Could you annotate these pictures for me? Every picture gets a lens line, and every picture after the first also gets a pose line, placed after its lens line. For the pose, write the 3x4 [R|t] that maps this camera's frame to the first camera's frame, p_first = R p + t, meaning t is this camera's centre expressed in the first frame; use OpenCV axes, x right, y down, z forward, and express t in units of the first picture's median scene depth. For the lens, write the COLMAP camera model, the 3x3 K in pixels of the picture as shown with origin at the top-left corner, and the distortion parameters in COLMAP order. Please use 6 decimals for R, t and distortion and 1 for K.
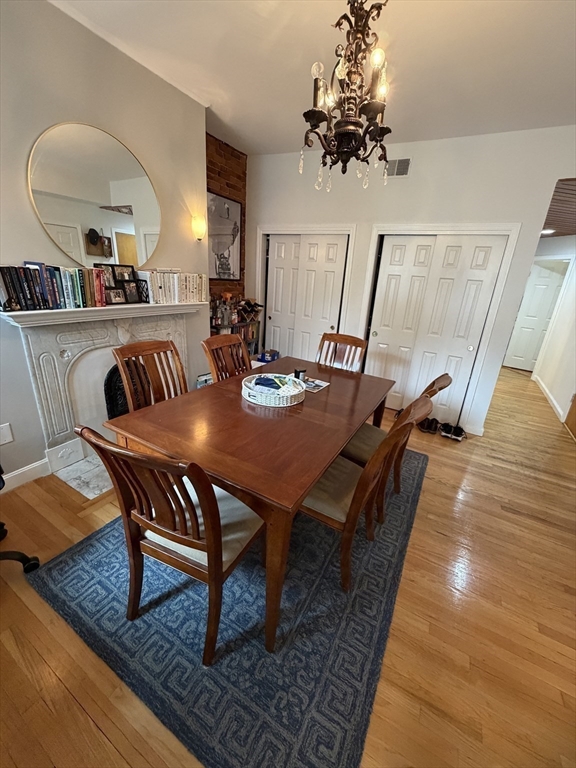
lens RADIAL K [[307.9, 0, 288.4], [0, 307.9, 383.3], [0, 0, 1]] dist [-0.000999, 0.000602]
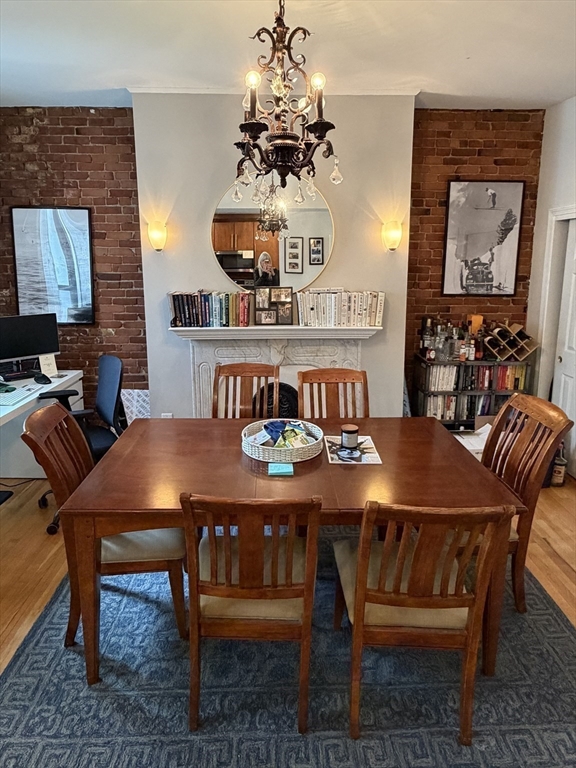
lens RADIAL K [[471.0, 0, 283.6], [0, 471.0, 350.3], [0, 0, 1]] dist [0.001785, -0.003315]
pose [[0.516478, 0.092877, -0.851249, 0.822923], [-0.251061, 0.966838, -0.046837, -0.126473], [0.818669, 0.237906, 0.522668, 0.281576]]
